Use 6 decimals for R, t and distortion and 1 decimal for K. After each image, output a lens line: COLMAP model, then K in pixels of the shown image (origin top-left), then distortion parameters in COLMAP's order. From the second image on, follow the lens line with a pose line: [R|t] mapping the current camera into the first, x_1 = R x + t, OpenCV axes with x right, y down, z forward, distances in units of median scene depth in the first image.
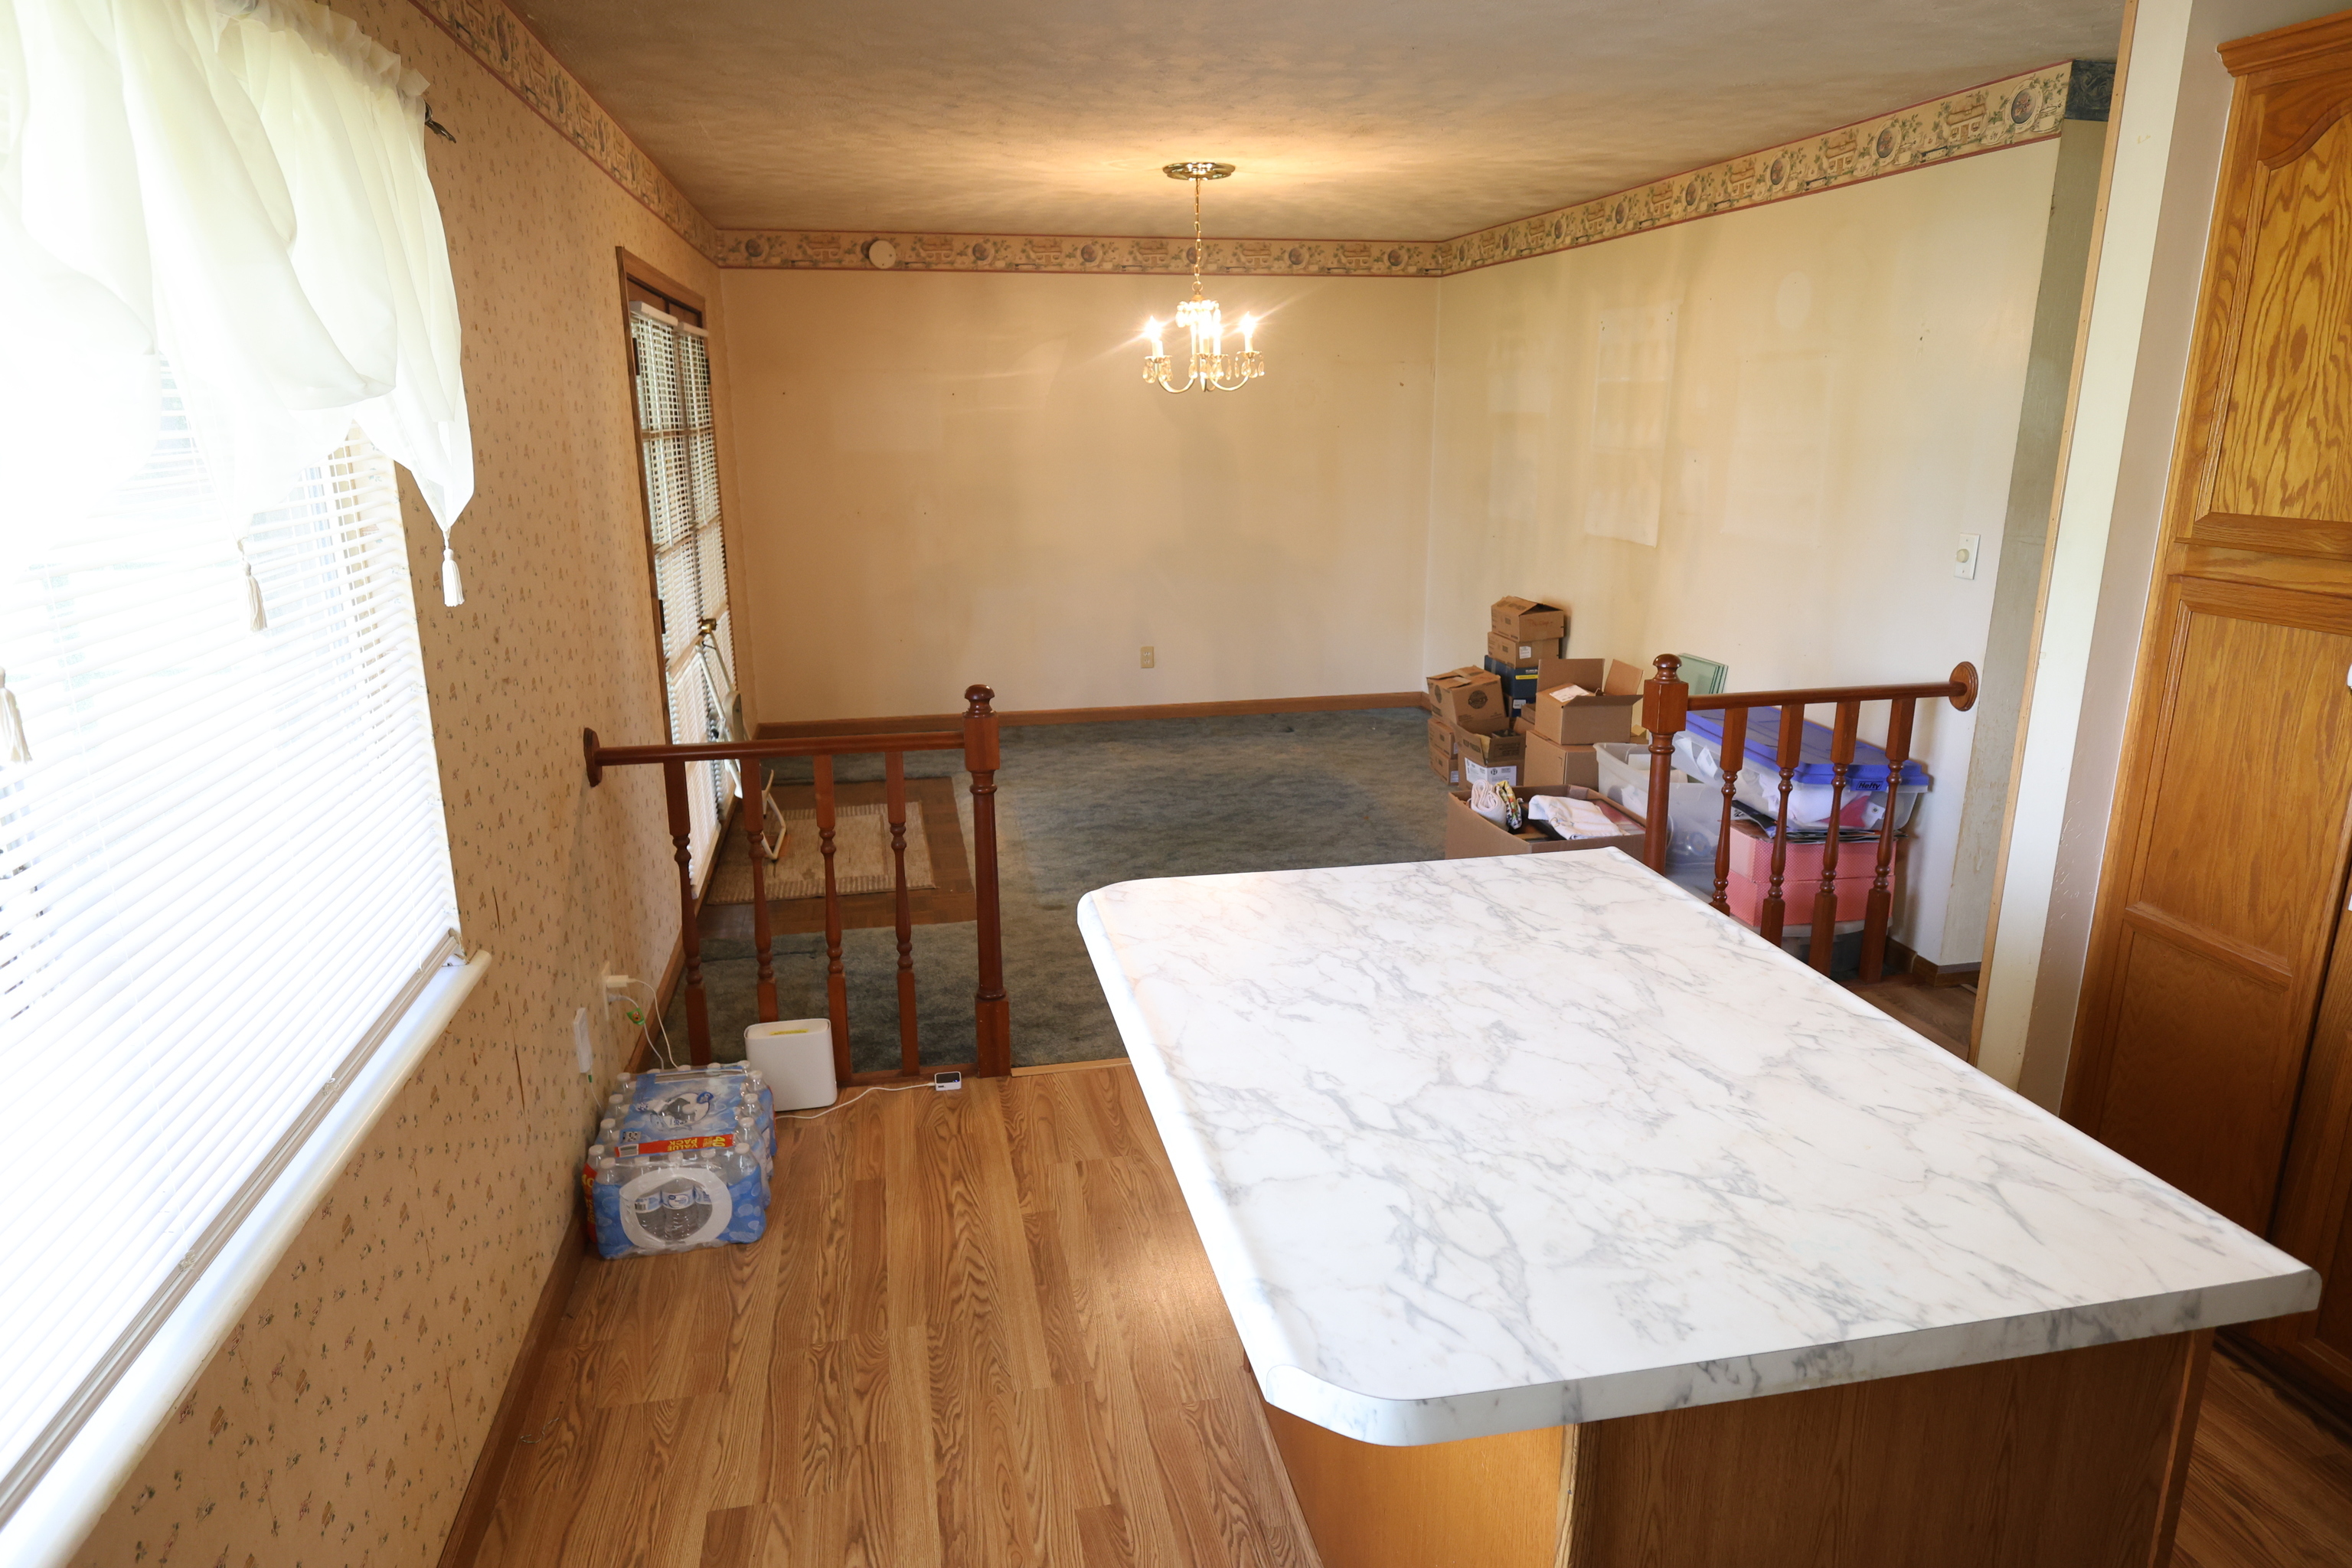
lens RADIAL K [[1435.0, 0, 1182.4], [0, 1435.0, 788.4], [0, 0, 1]] dist [0.001796, -0.000706]
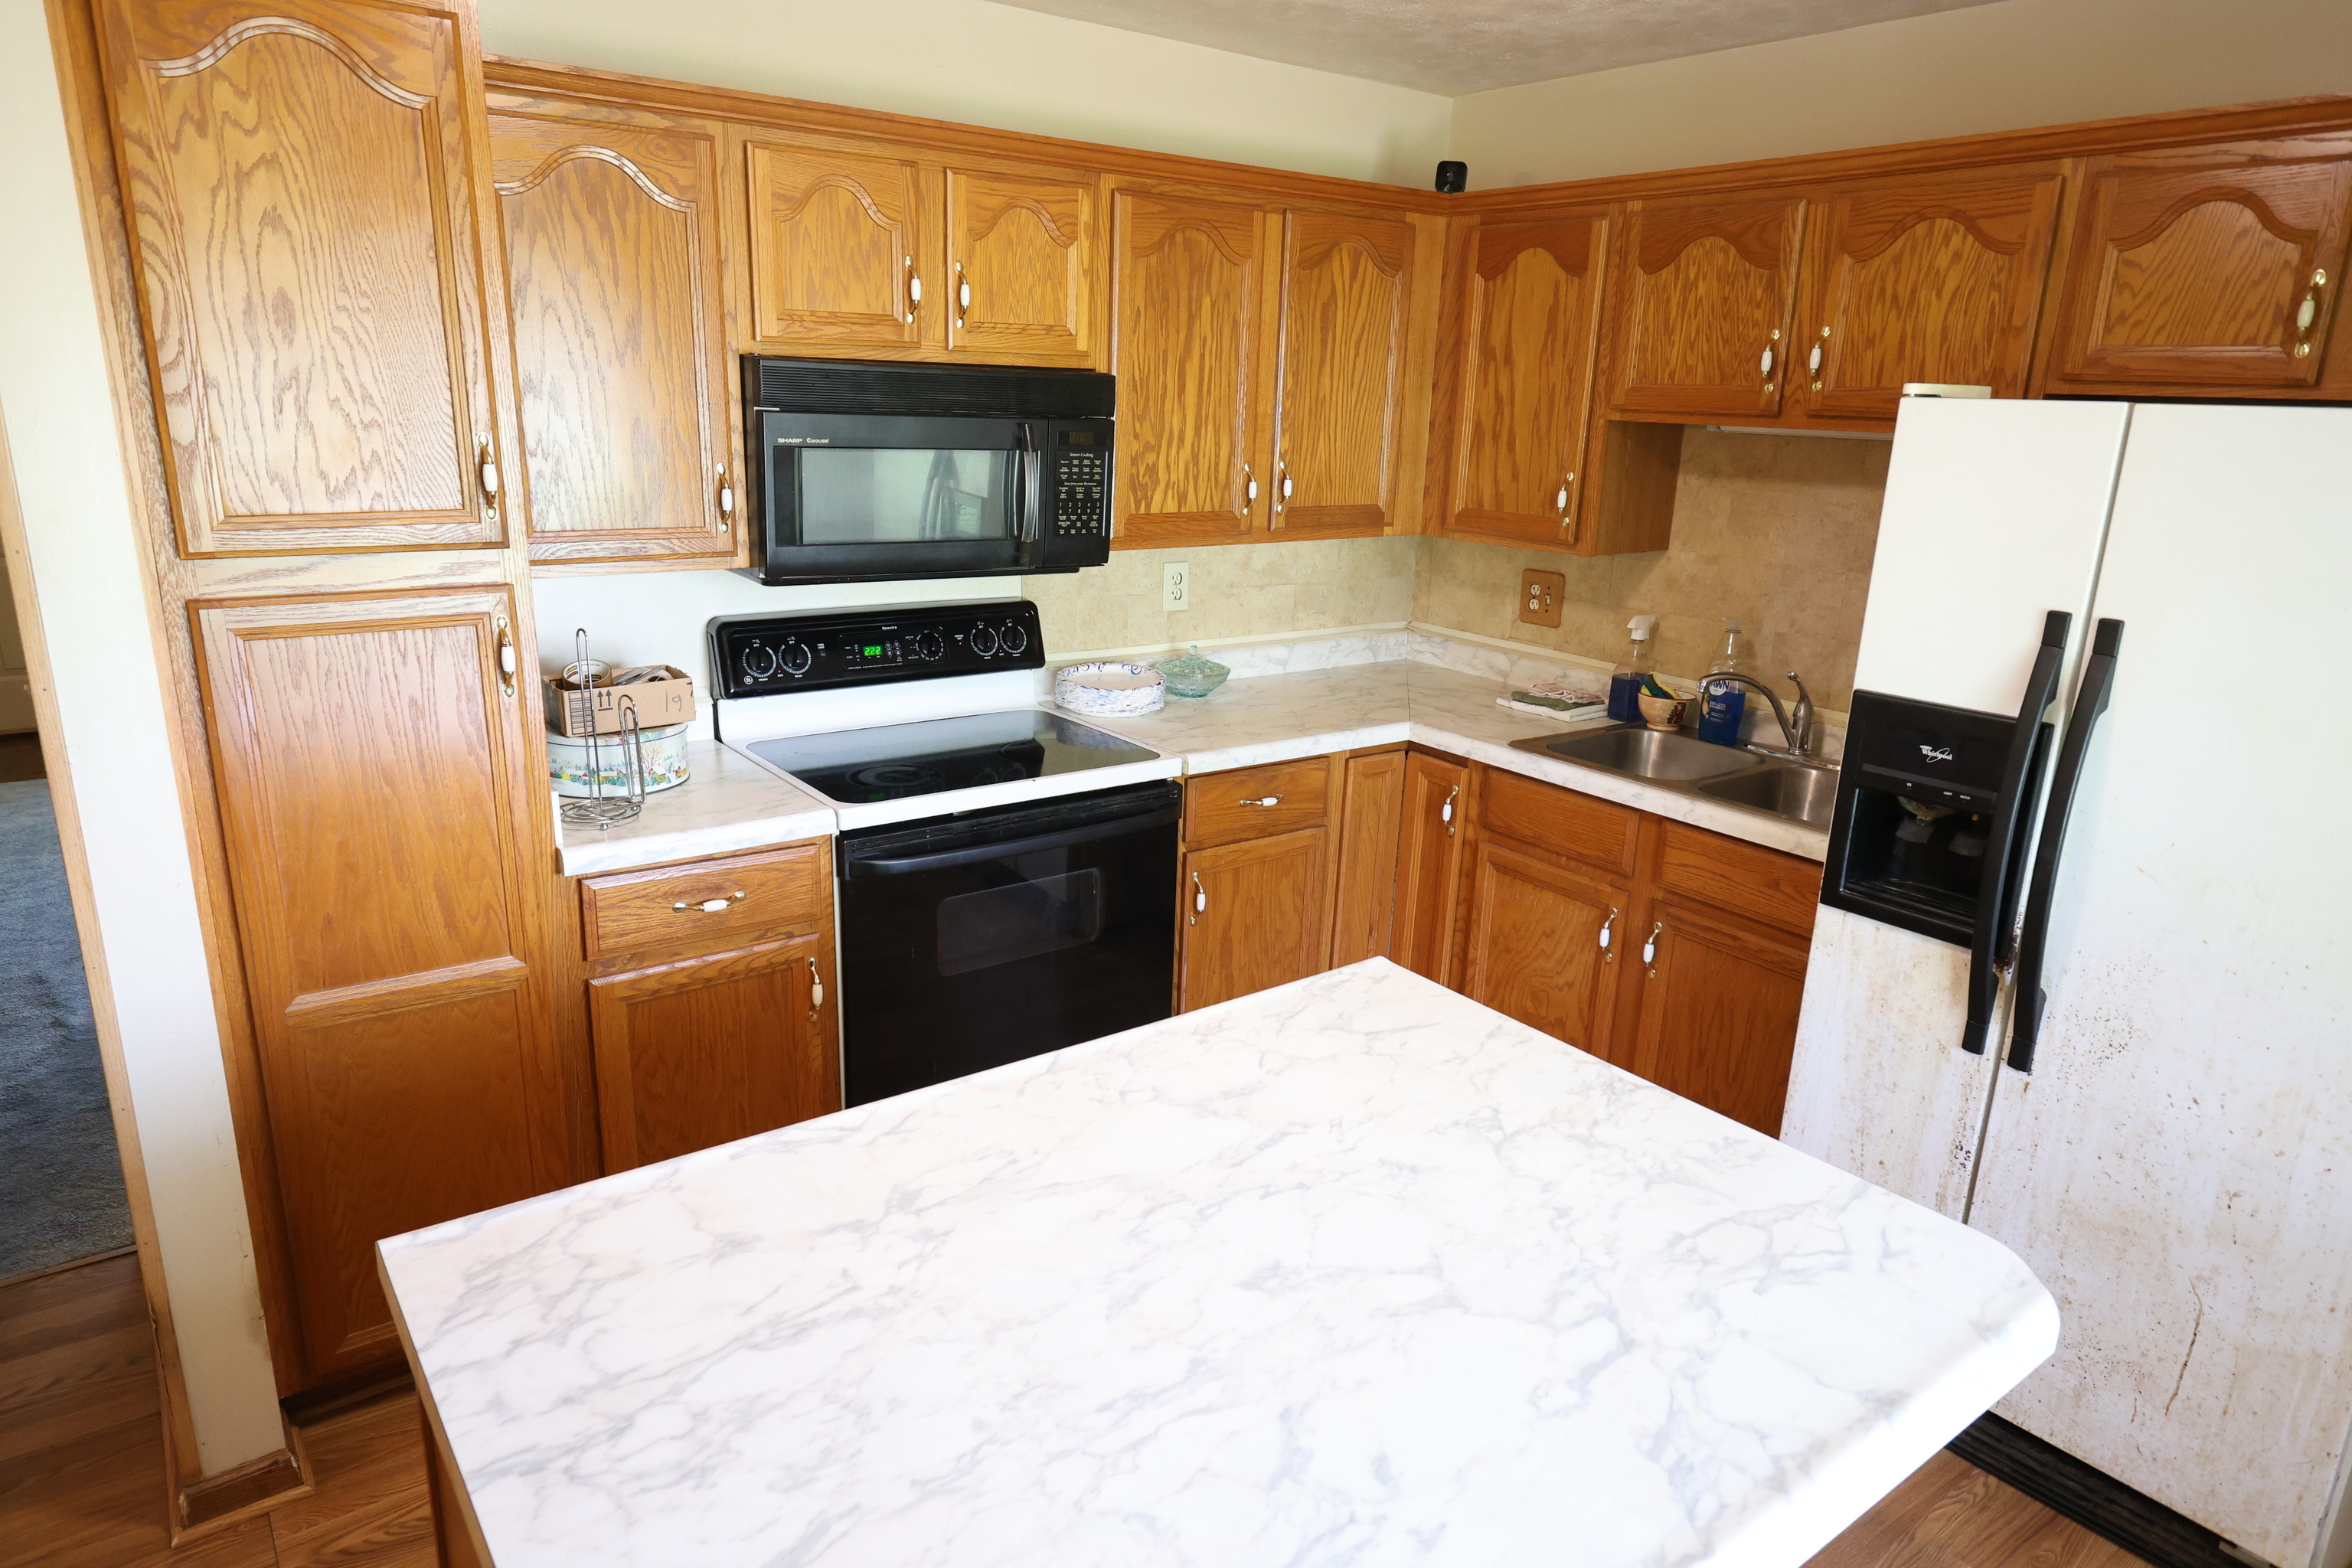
lens RADIAL K [[1435.0, 0, 1180.6], [0, 1435.0, 791.6], [0, 0, 1]] dist [0.001796, -0.000706]
pose [[-0.425811, -0.259123, 0.866914, -0.243729], [0.203781, 0.906035, 0.370910, -0.249248], [-0.881566, 0.334598, -0.332996, 0.878300]]
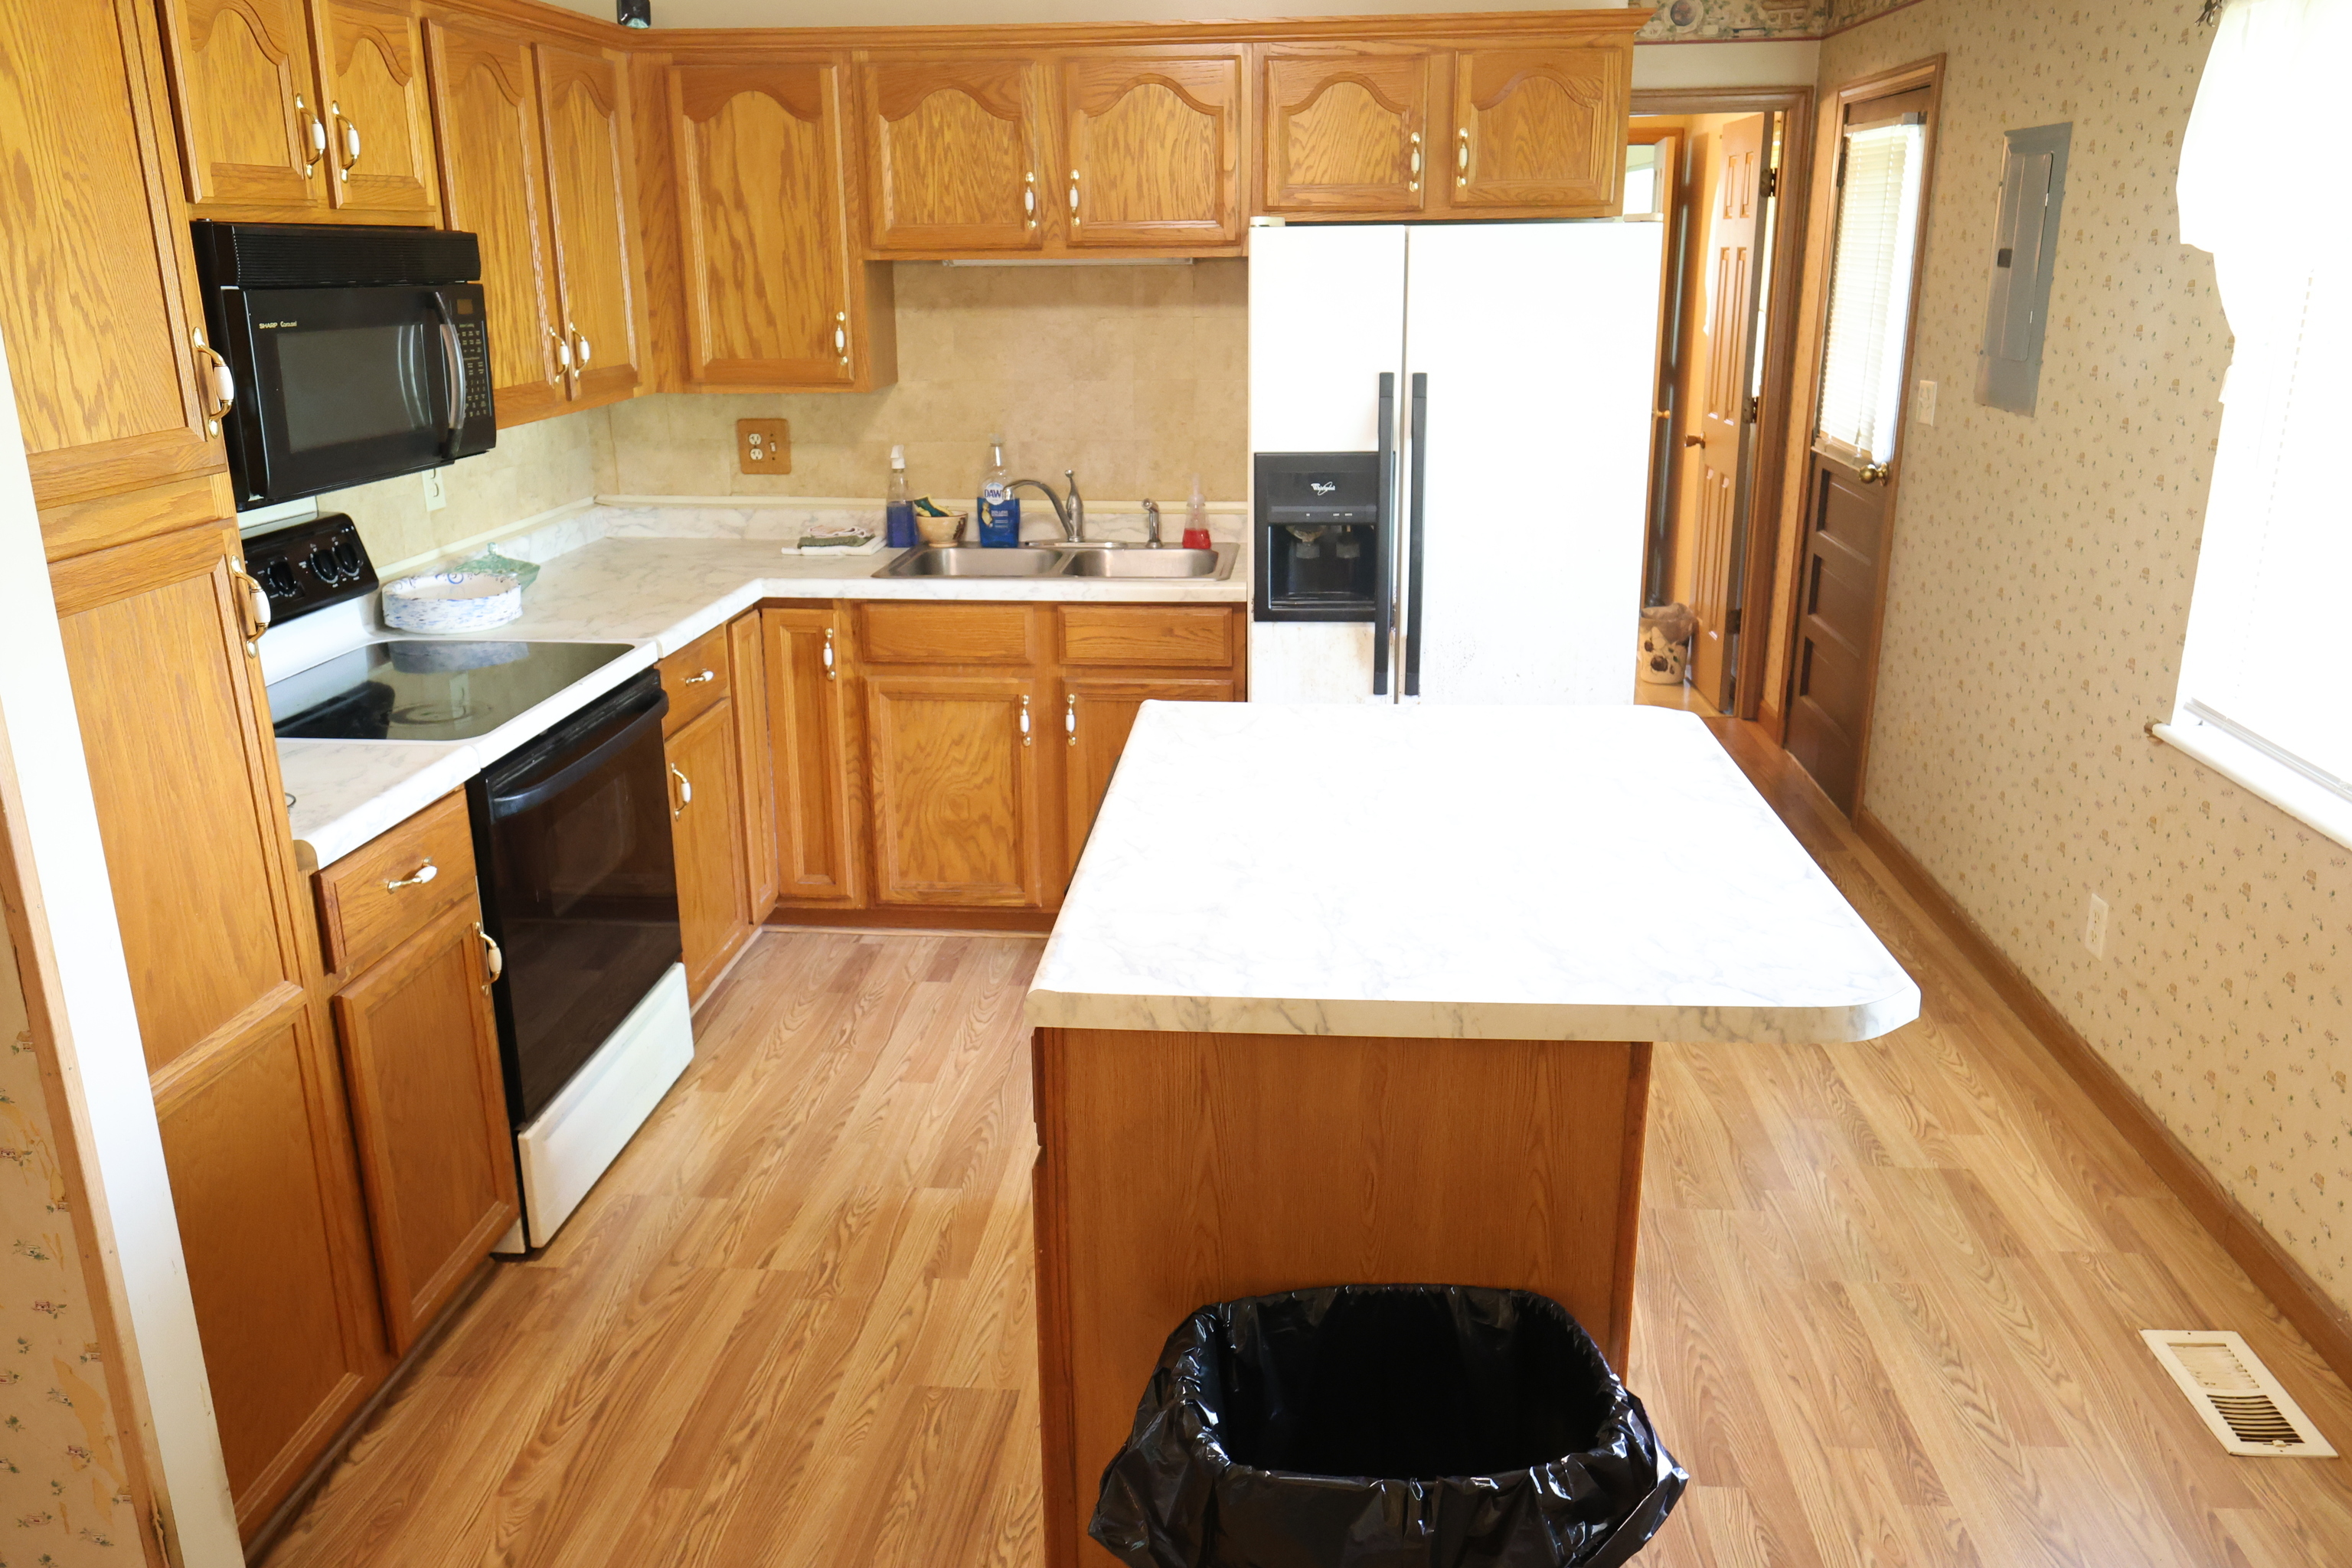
lens RADIAL K [[1776.2, 0, 1174.3], [0, 1776.2, 789.3], [0, 0, 1]] dist [0.012044, -0.005989]
pose [[-0.960126, -0.074434, 0.269475, 0.045276], [0.080547, 0.849380, 0.521599, -0.436534], [-0.267712, 0.522507, -0.809517, 1.592522]]
